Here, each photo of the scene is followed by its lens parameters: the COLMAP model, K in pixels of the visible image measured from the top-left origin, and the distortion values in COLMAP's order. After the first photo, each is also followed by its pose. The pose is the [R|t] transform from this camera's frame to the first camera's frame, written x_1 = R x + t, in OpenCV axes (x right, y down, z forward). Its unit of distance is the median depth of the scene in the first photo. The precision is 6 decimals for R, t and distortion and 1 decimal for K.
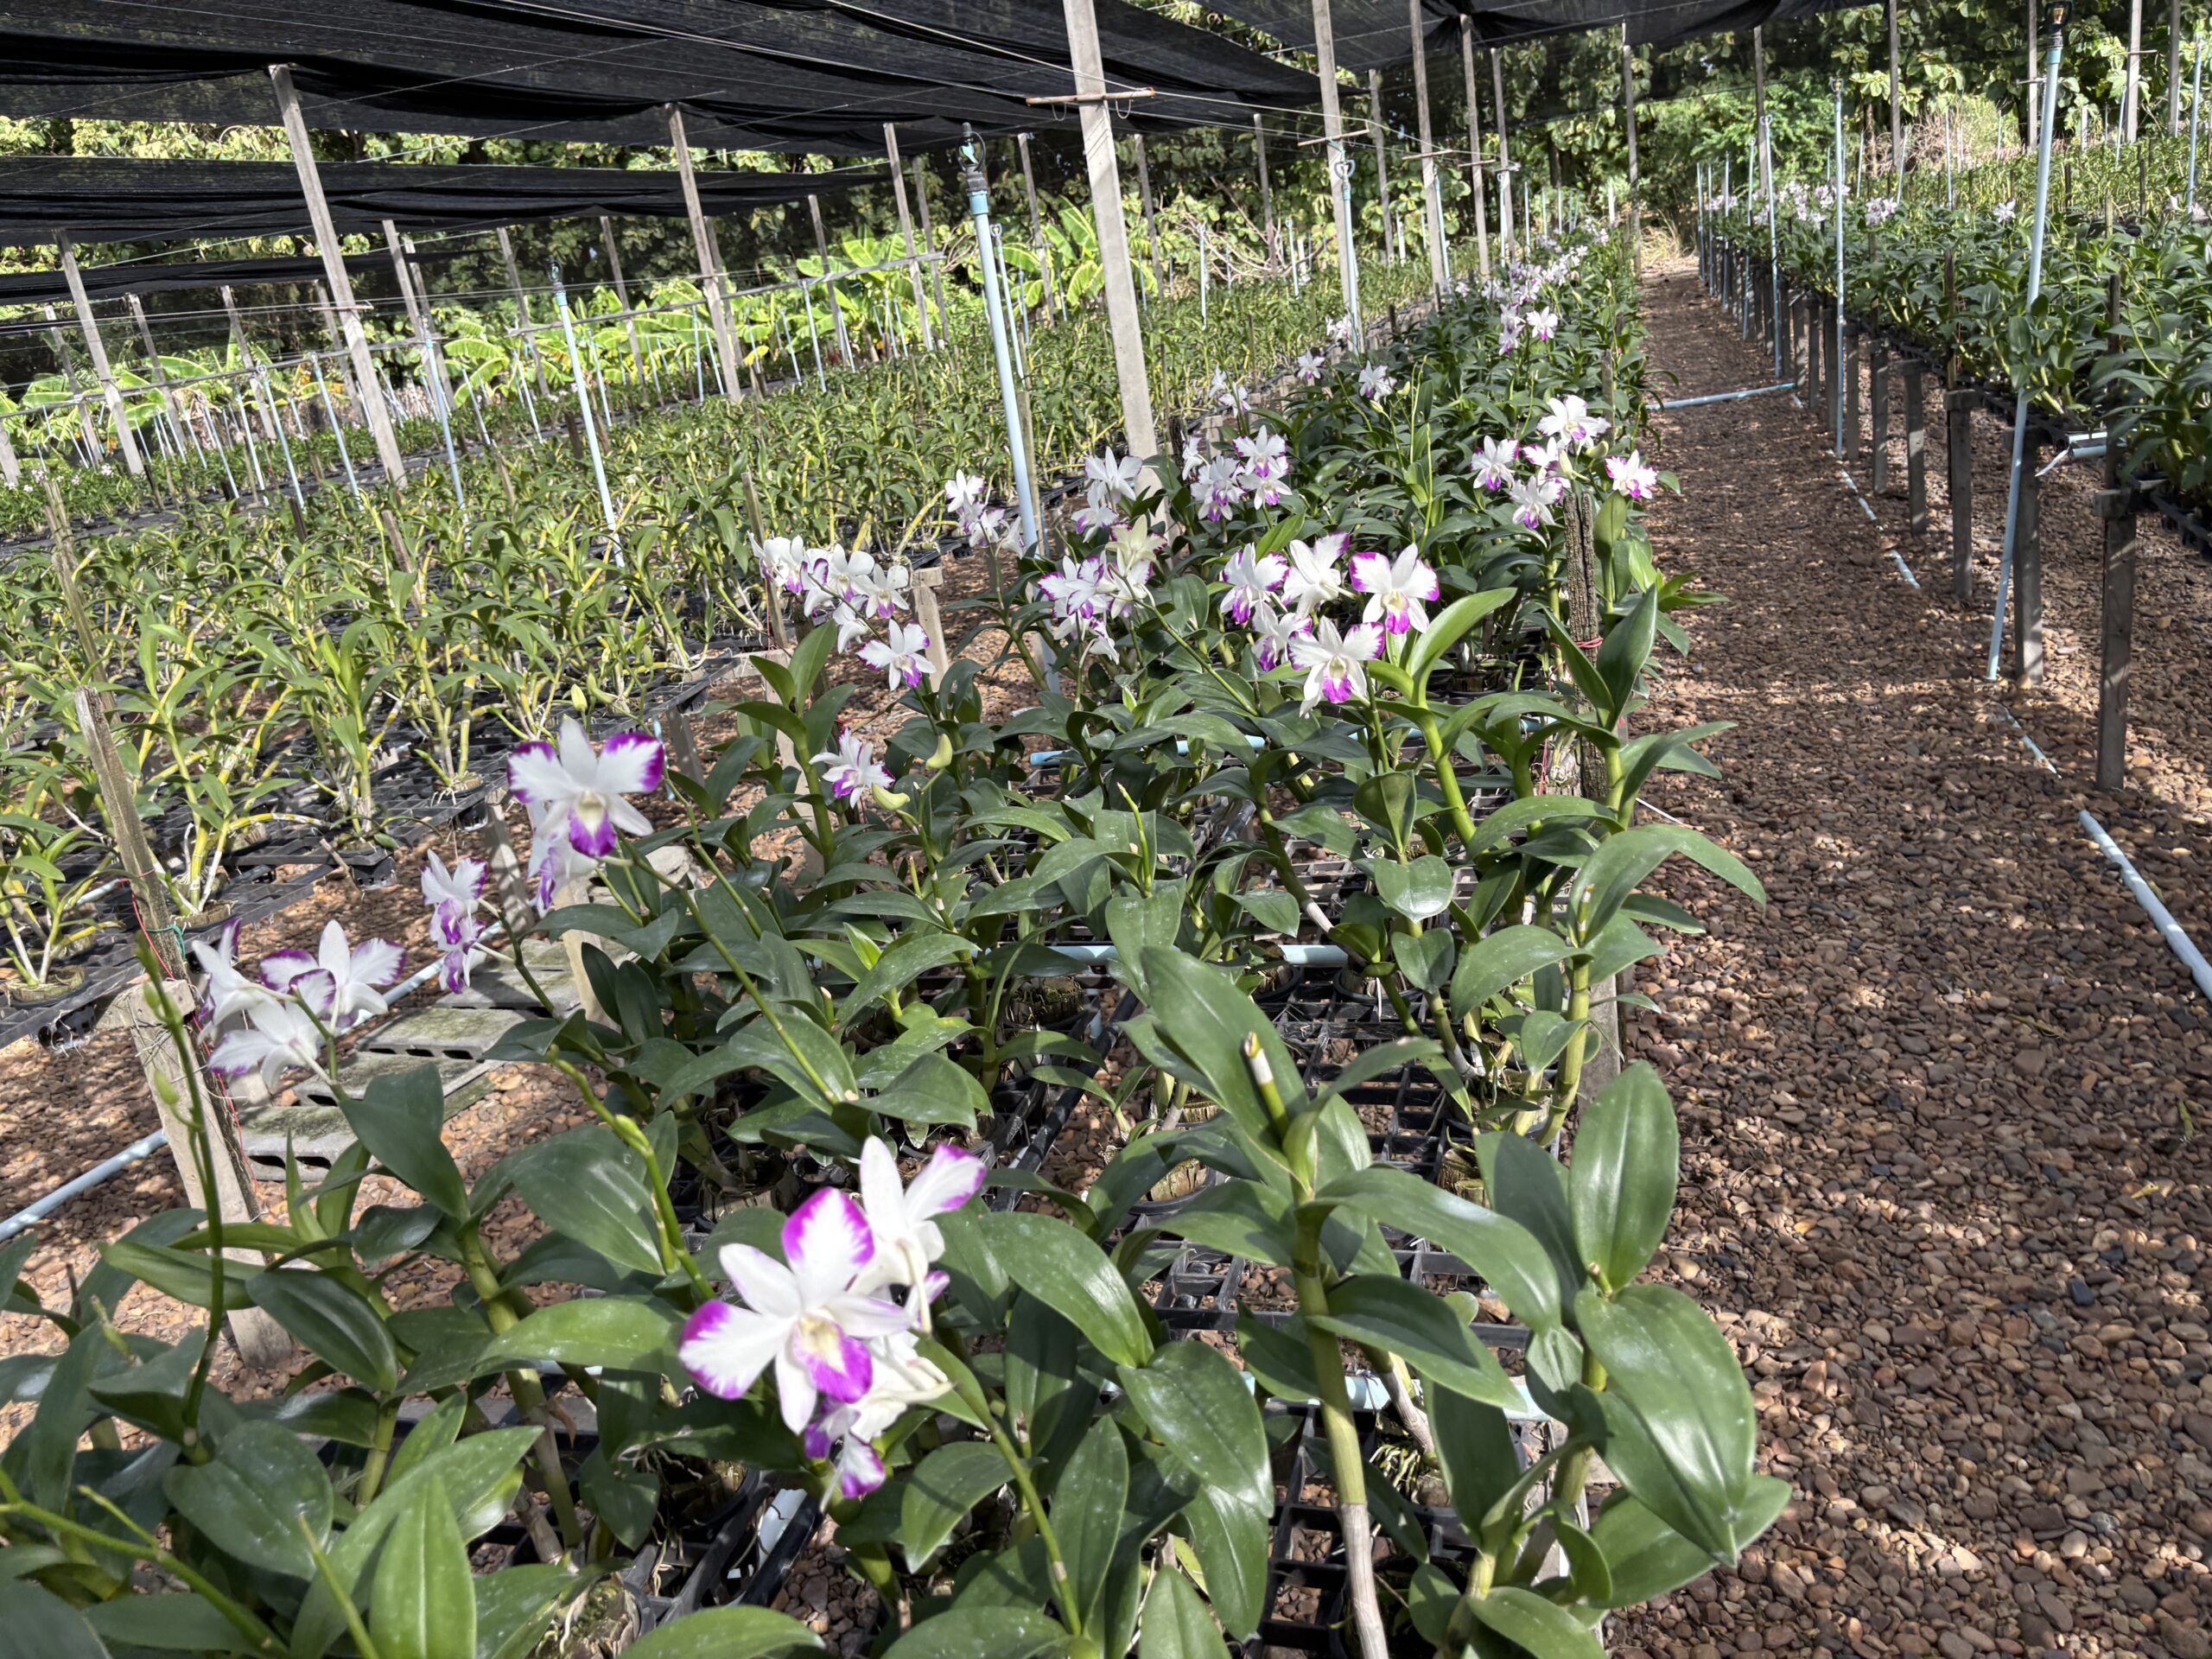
lens RADIAL K [[1645.7, 0, 1088.2], [0, 1645.7, 836.3], [0, 0, 1]] dist [0.026561, -0.032284]
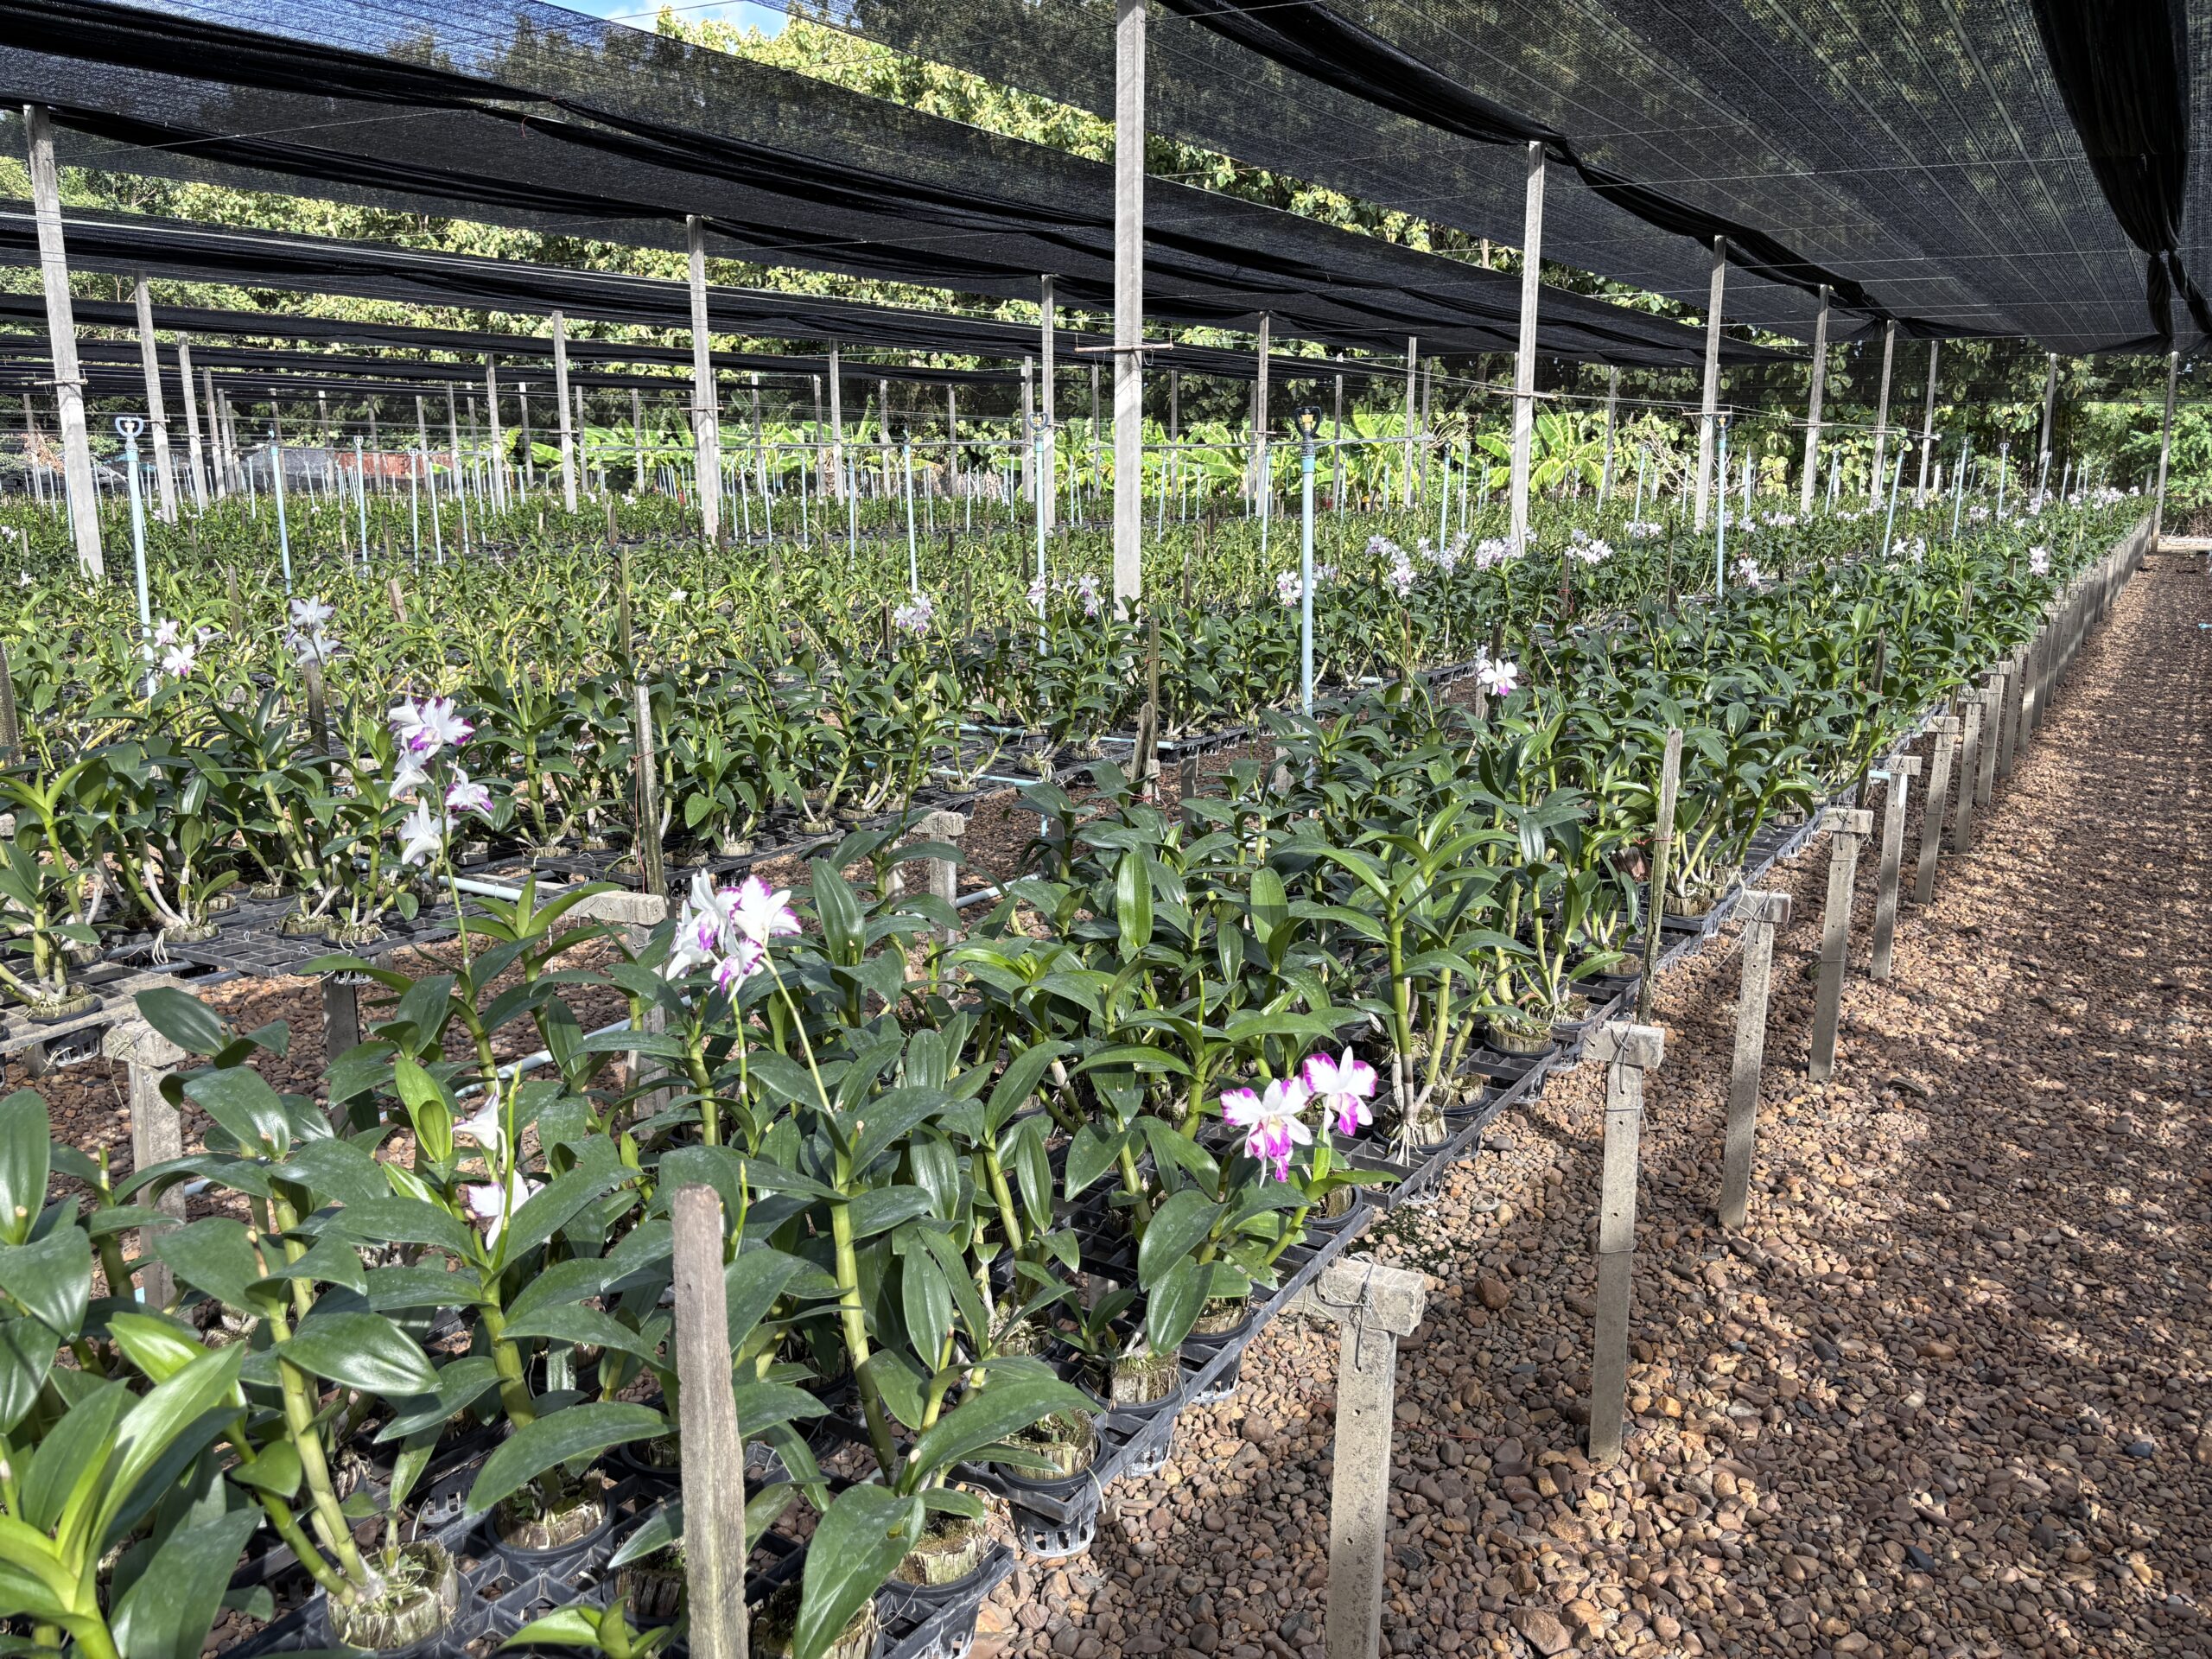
lens RADIAL K [[1645.7, 0, 1138.0], [0, 1645.7, 884.3], [0, 0, 1]] dist [0.026561, -0.032284]
pose [[0.957752, 0.203891, -0.202829, 0.107916], [-0.215945, 0.975628, -0.038949, 0.404209], [0.189944, 0.081104, 0.978439, -1.272425]]
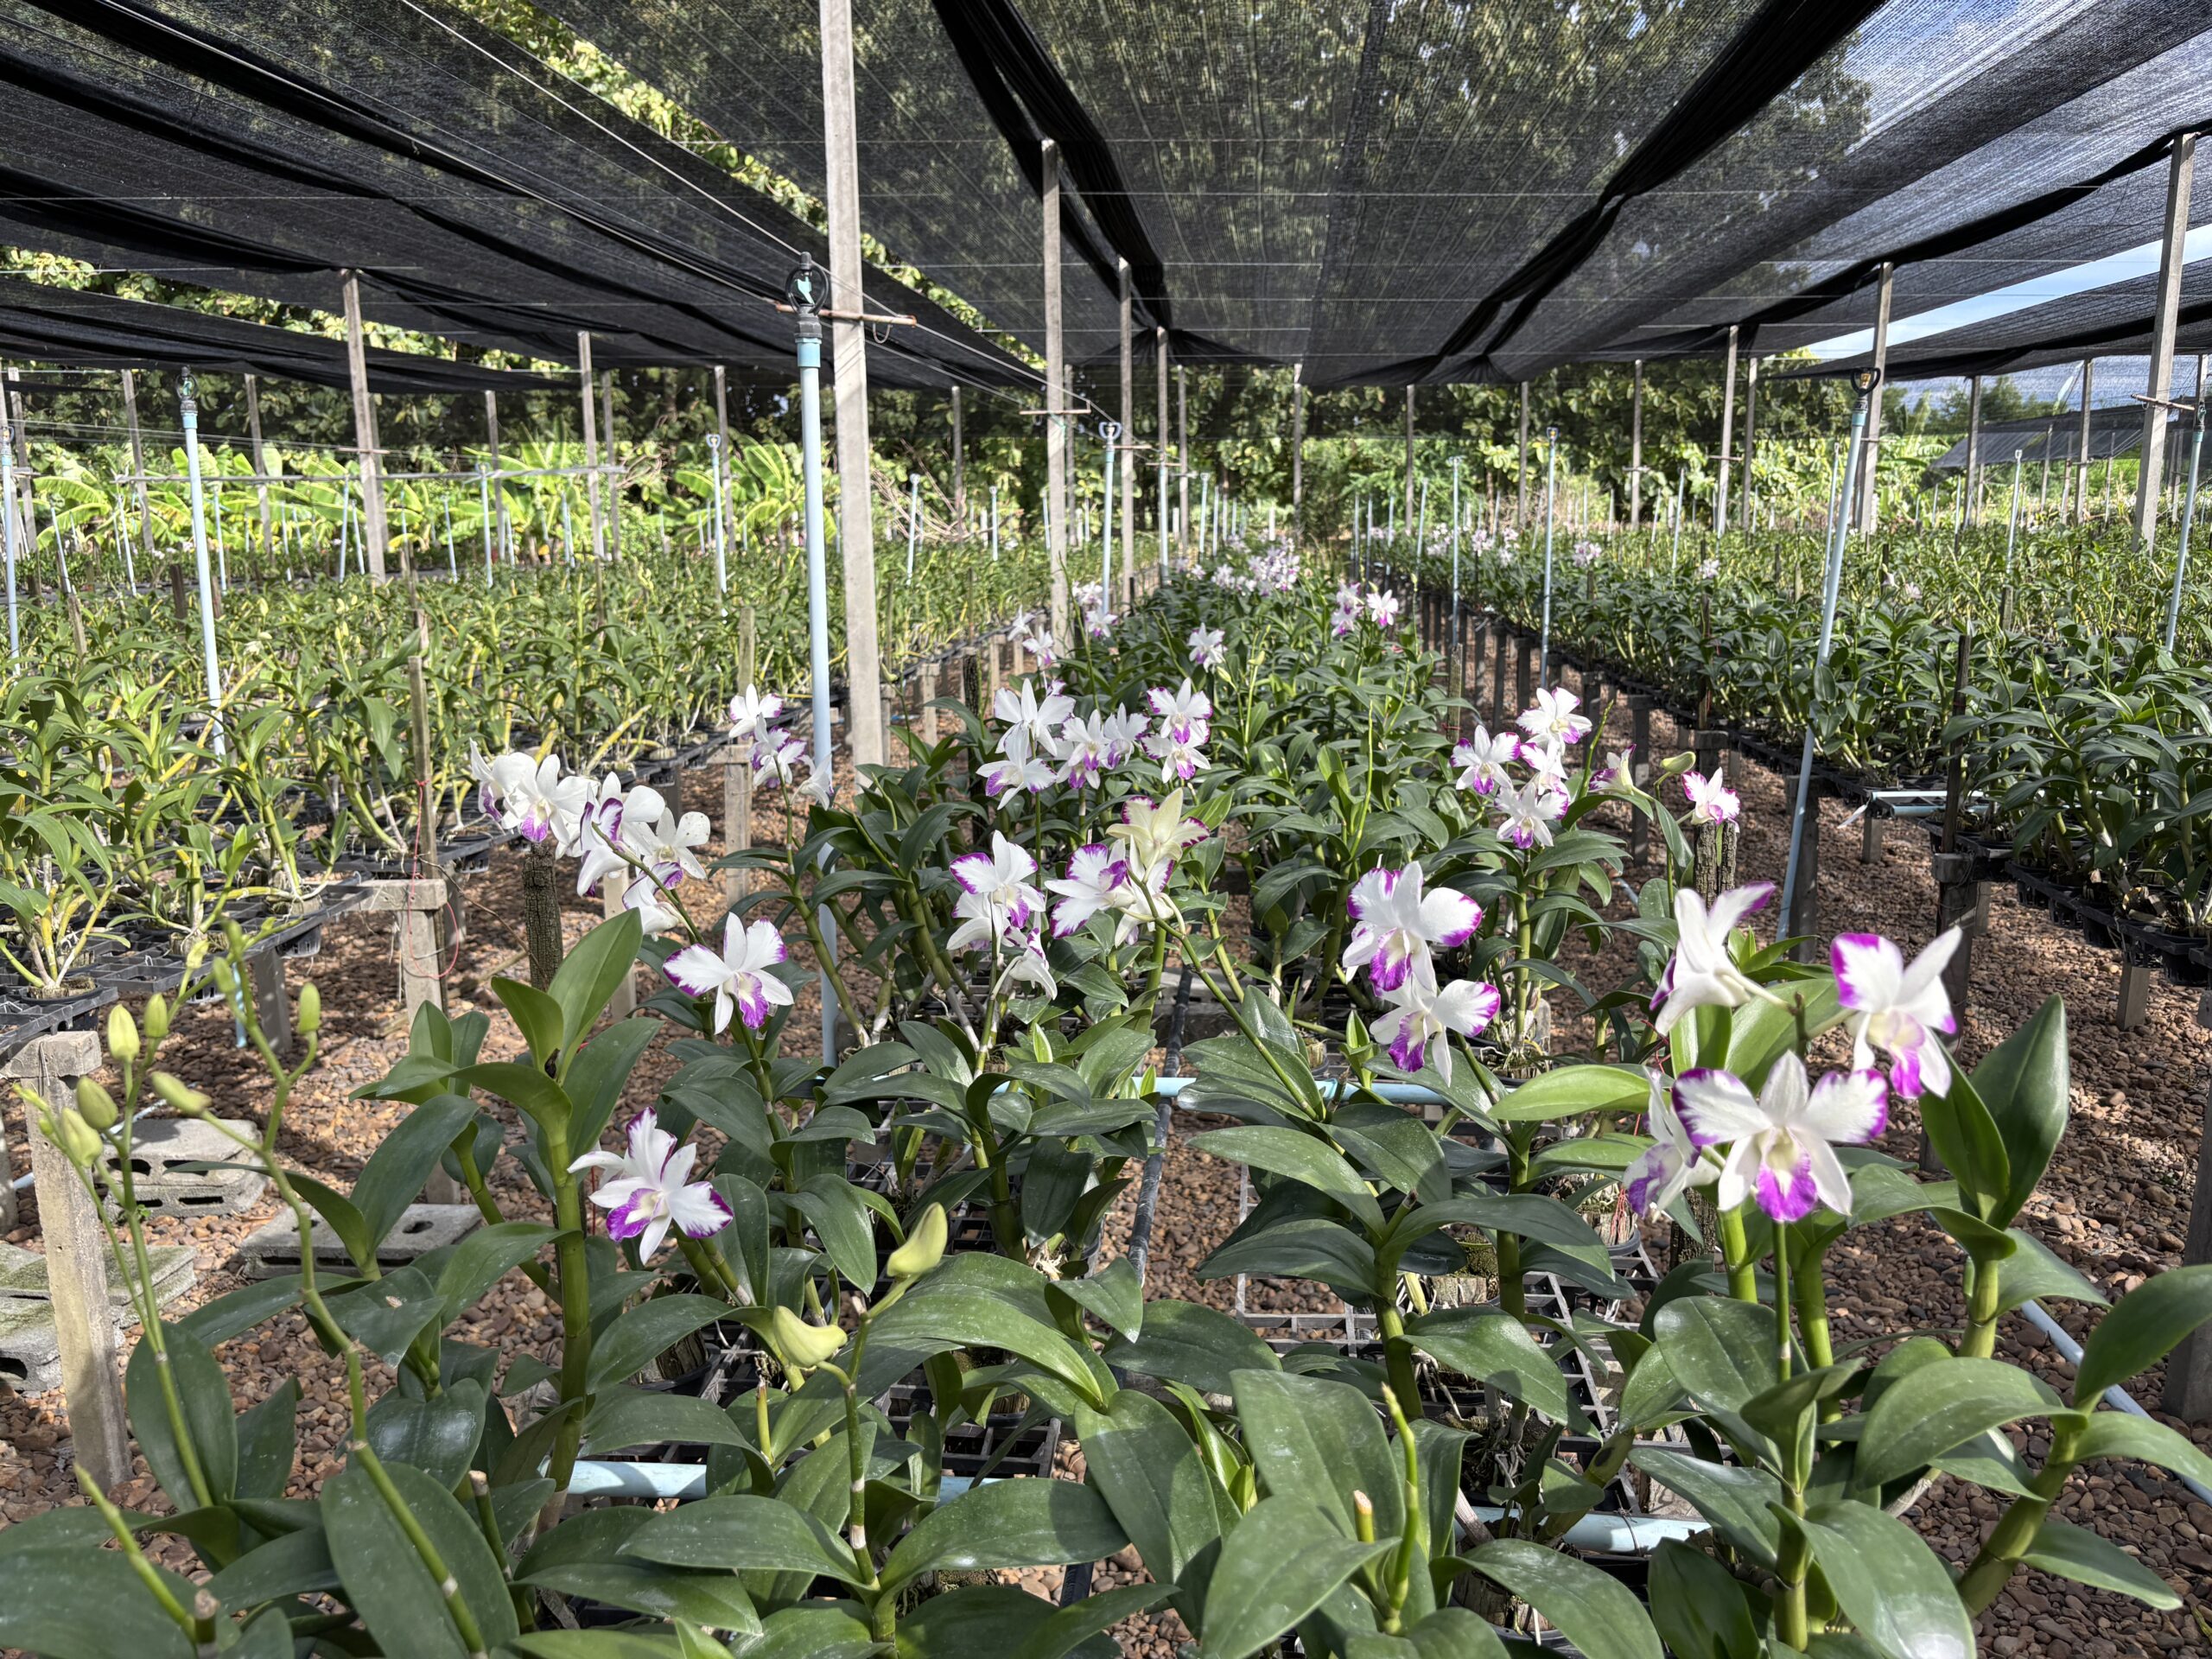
lens RADIAL K [[1645.7, 0, 1113.0], [0, 1645.7, 827.6], [0, 0, 1]] dist [0.026561, -0.032284]
pose [[0.968568, 0.102002, 0.226874, -0.046704], [-0.065499, 0.984453, -0.162981, -0.028105], [-0.239972, 0.142998, 0.960190, 0.149182]]
